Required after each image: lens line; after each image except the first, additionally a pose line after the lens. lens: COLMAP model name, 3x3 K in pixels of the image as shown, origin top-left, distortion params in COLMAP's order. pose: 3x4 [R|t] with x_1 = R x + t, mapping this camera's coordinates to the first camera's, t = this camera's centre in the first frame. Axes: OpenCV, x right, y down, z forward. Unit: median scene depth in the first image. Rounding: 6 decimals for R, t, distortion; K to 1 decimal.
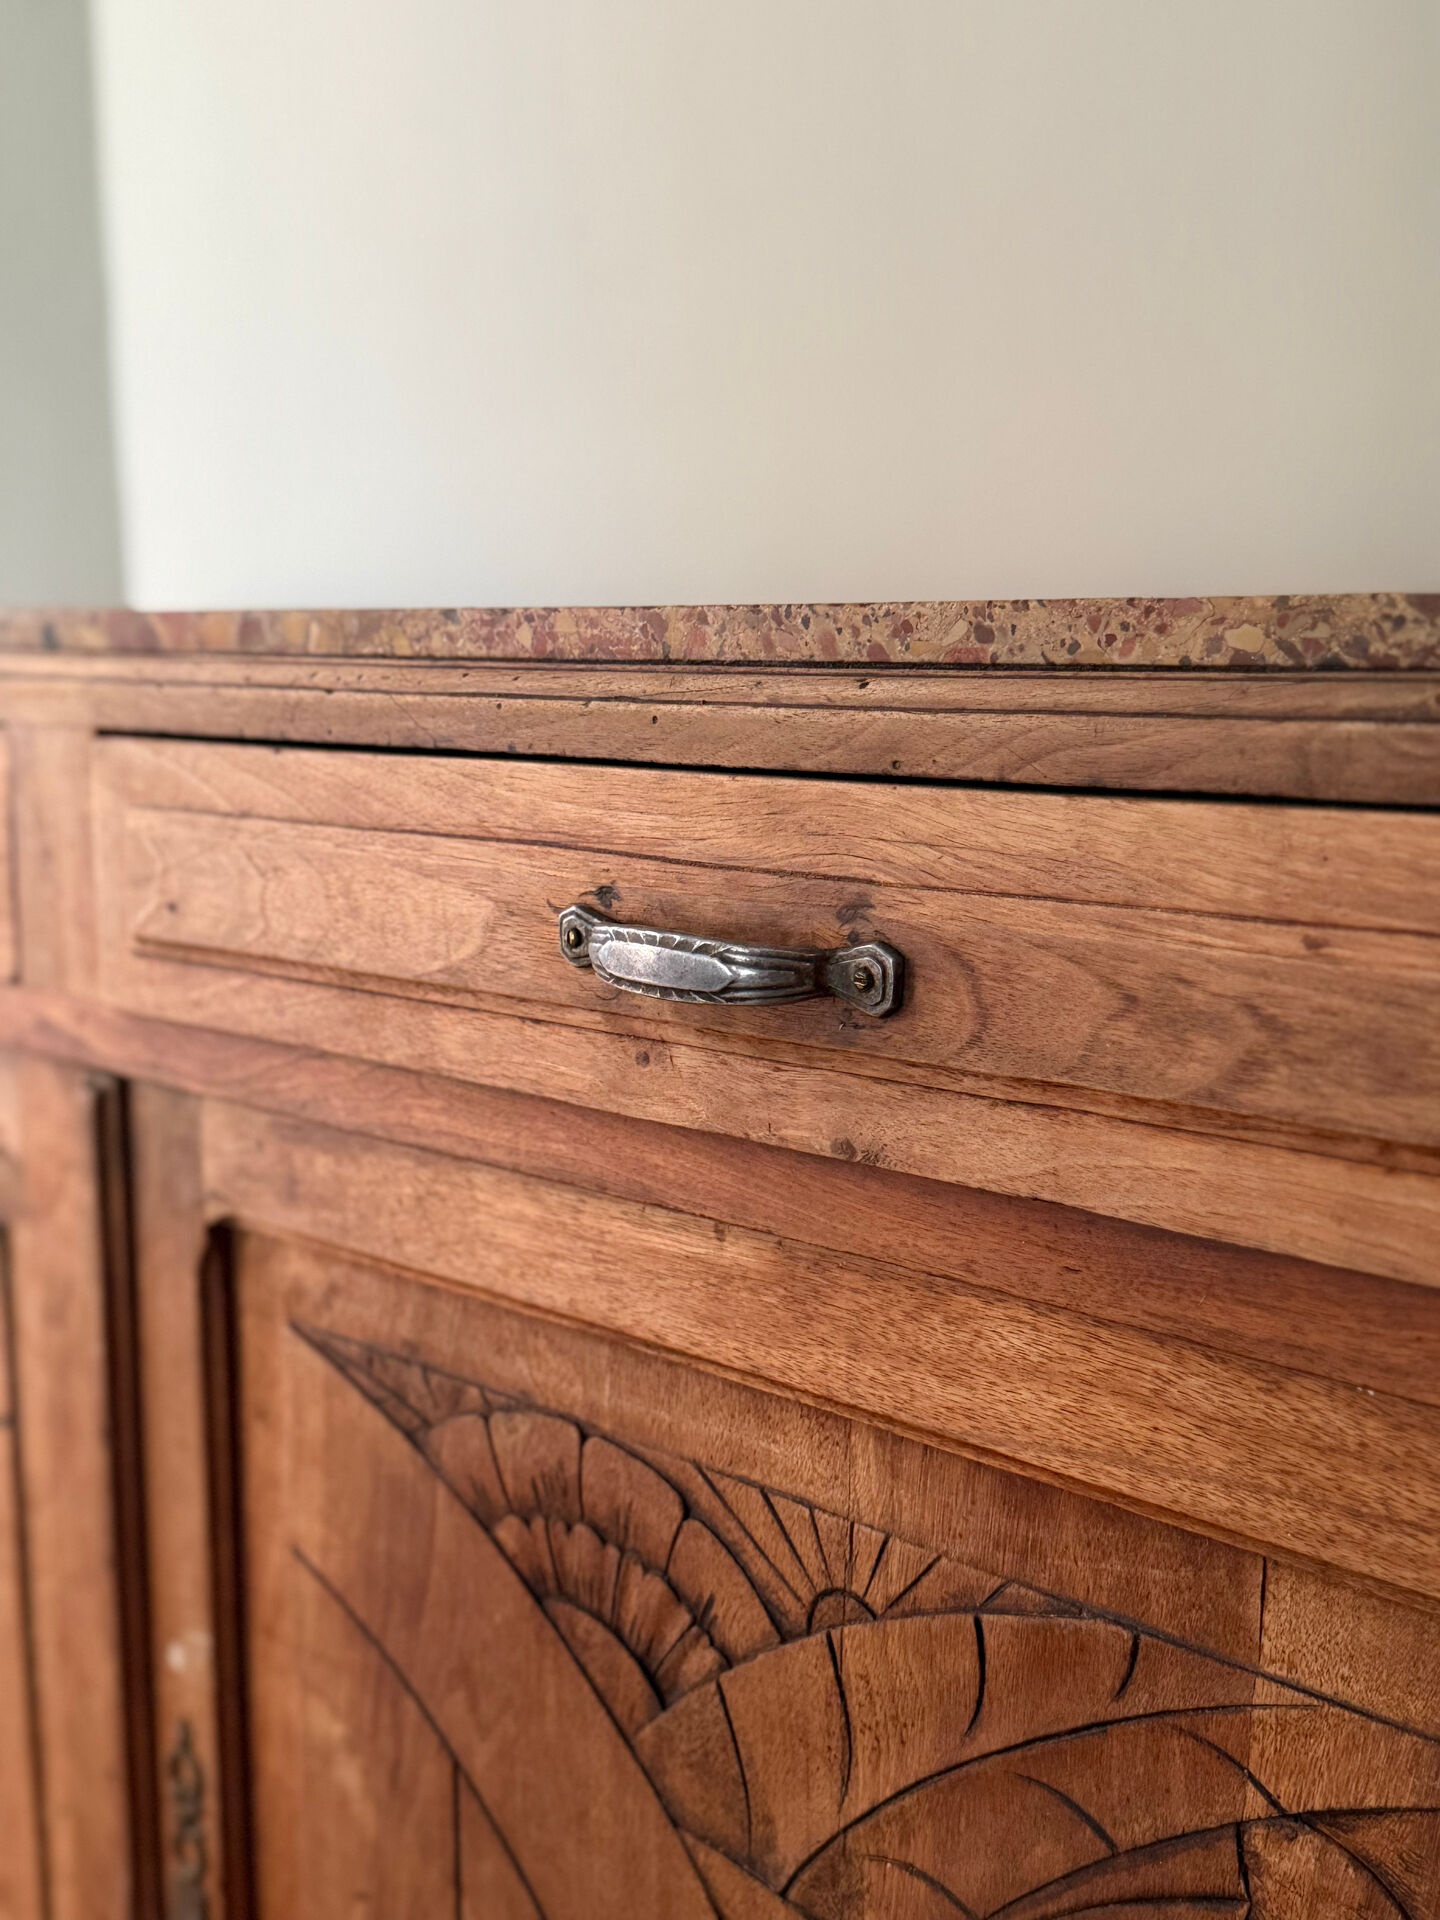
lens RADIAL K [[2256.9, 0, 713.8], [0, 2256.9, 965.4], [0, 0, 1]] dist [0.092869, 0.000000]
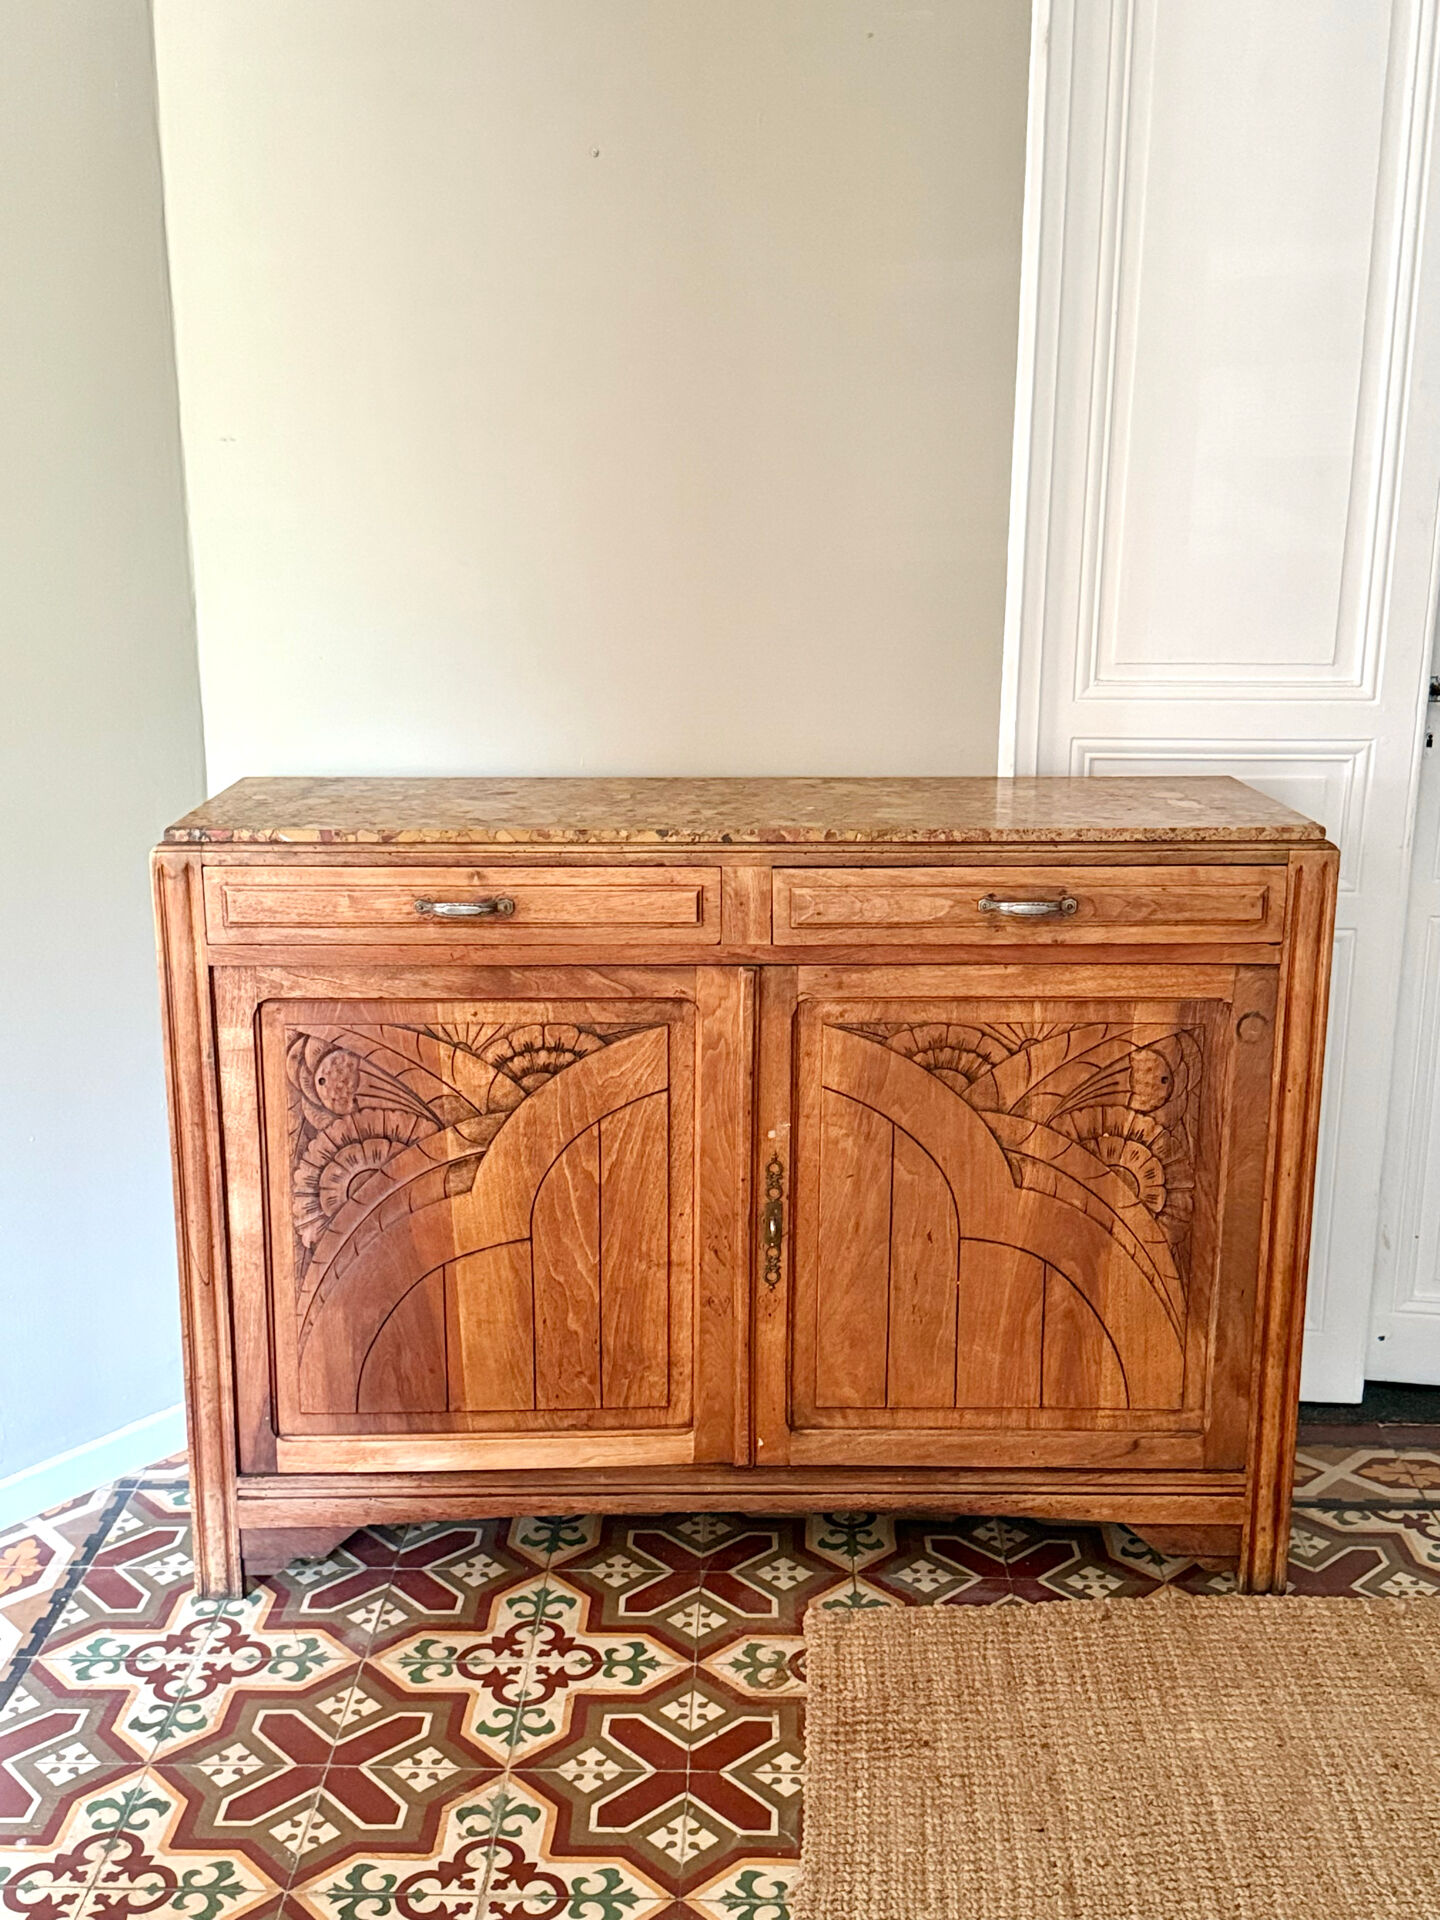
lens RADIAL K [[1998.3, 0, 724.2], [0, 1998.3, 954.4], [0, 0, 1]] dist [0.086425, 0.000000]
pose [[0.713111, -0.162185, 0.682033, -3.154354], [0.104045, 0.986582, 0.125819, -0.471648], [-0.693288, -0.018761, 0.720417, -1.495448]]
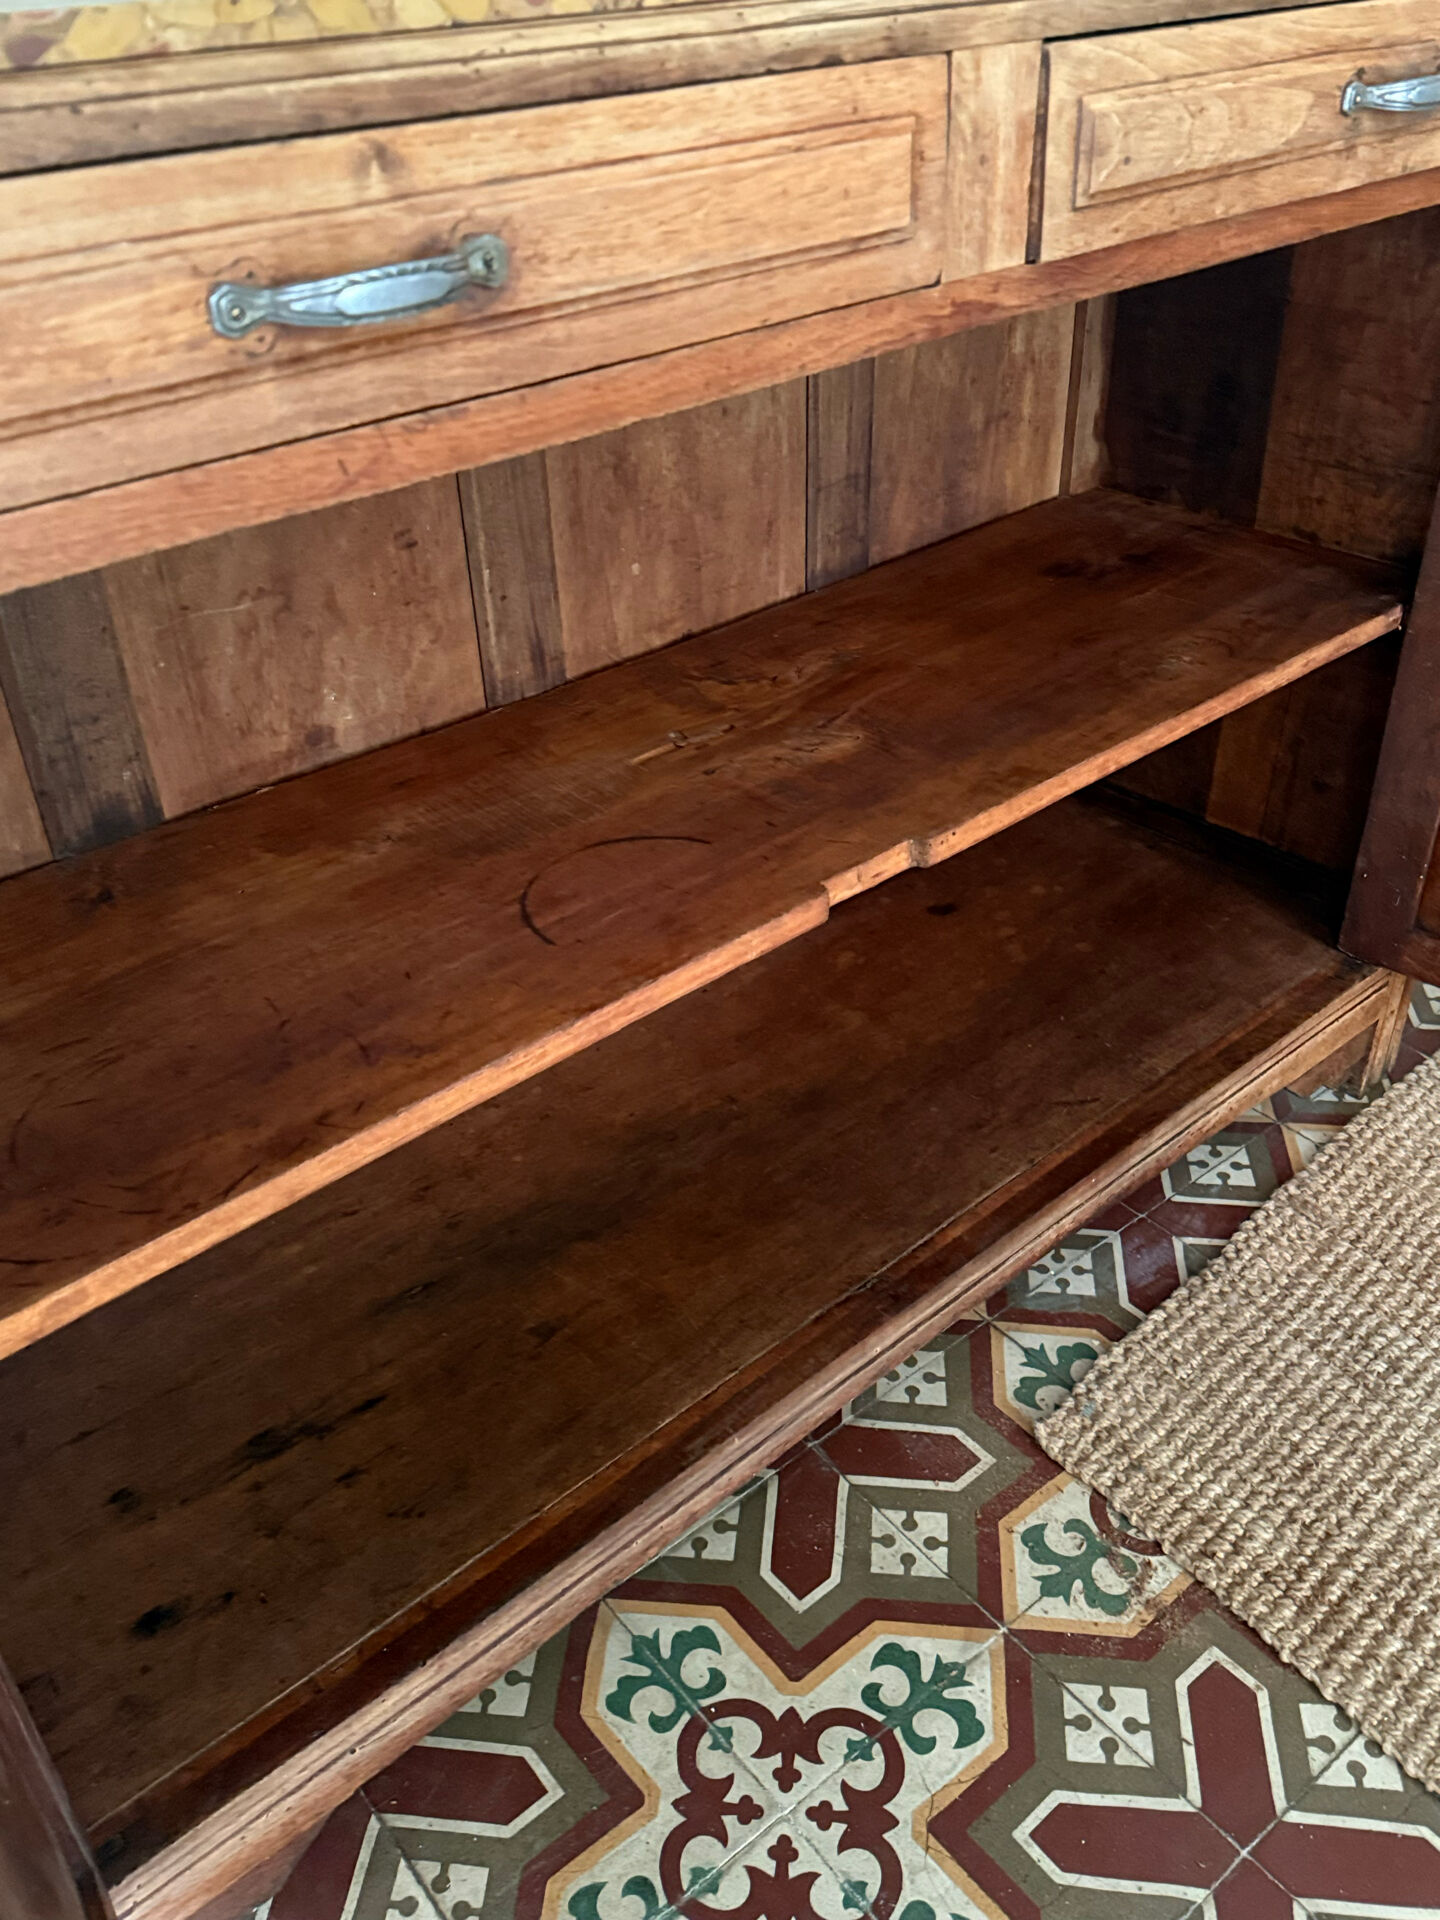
lens RADIAL K [[1605.0, 0, 731.4], [0, 1605.0, 971.2], [0, 0, 1]] dist [0.078632, -0.137903]
pose [[0.083359, -0.567830, 0.818914, -1.777654], [0.175142, 0.817331, 0.548904, -0.273327], [-0.981008, 0.097670, 0.167583, 1.397290]]
